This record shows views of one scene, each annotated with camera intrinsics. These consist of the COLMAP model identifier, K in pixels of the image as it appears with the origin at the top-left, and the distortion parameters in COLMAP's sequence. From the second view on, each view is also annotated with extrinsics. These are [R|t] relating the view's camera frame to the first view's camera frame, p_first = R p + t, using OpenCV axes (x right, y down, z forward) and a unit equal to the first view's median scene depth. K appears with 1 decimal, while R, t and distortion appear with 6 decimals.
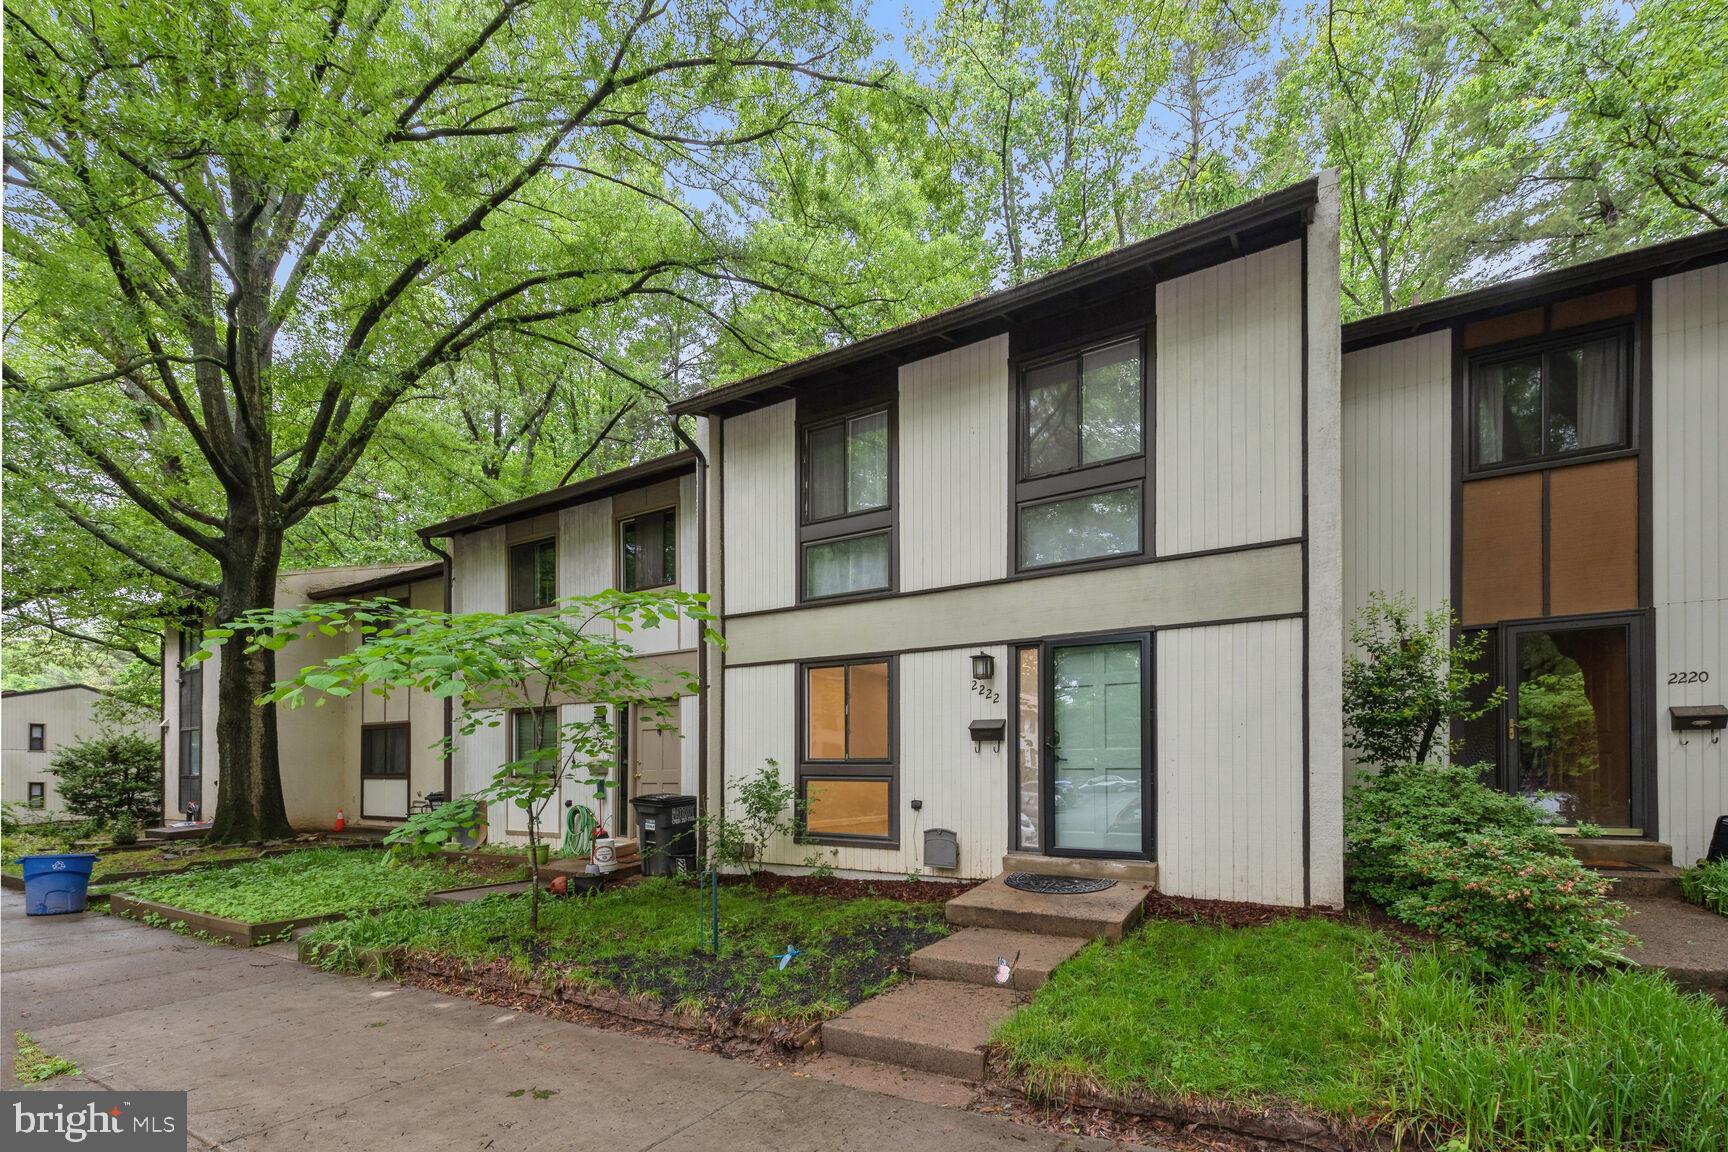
lens RADIAL K [[709.2, 0, 863.6], [0, 709.2, 796.2], [0, 0, 1]] dist [-0.013211, -0.000592]
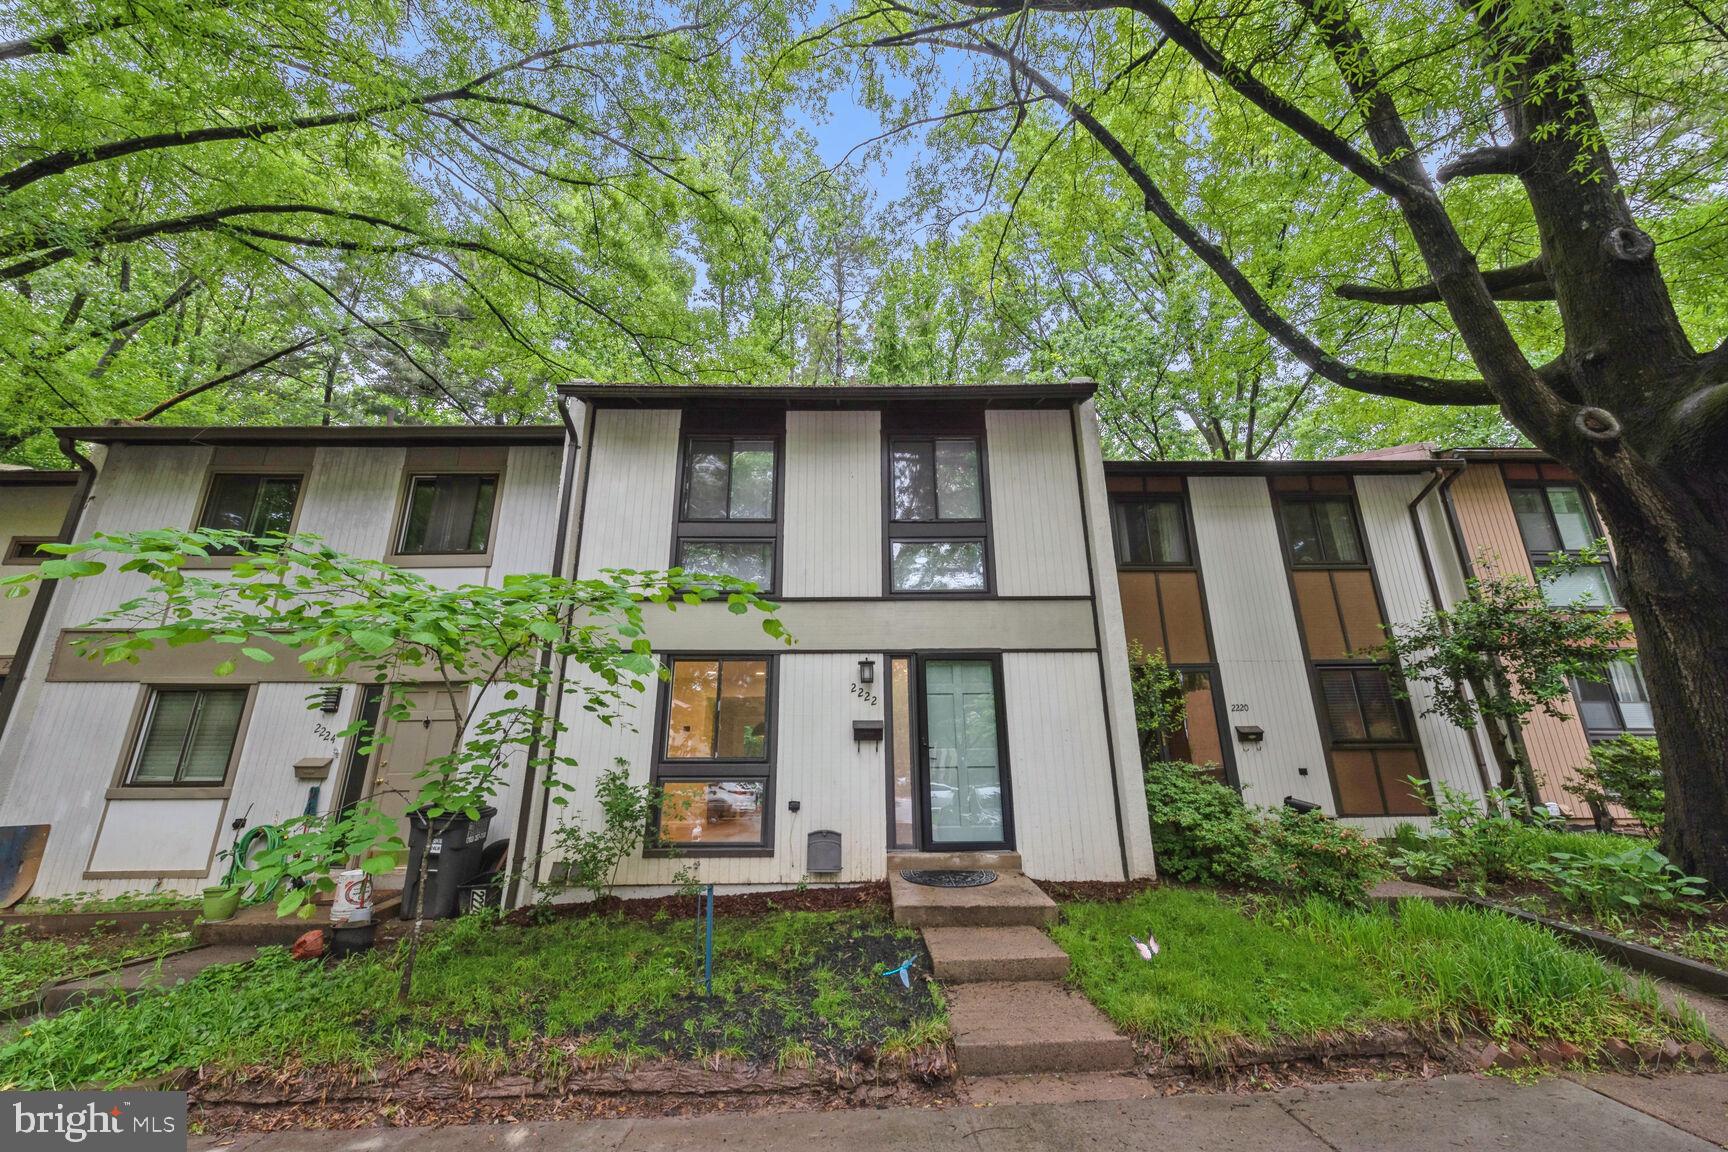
lens RADIAL K [[684.5, 0, 856.7], [0, 684.5, 585.8], [0, 0, 1]] dist [0.002518, 0.000303]
pose [[0.856469, 0.136549, 0.497811, -0.372959], [0.028238, 0.950540, -0.309315, 0.018441], [-0.515426, 0.278976, 0.810252, 0.104410]]
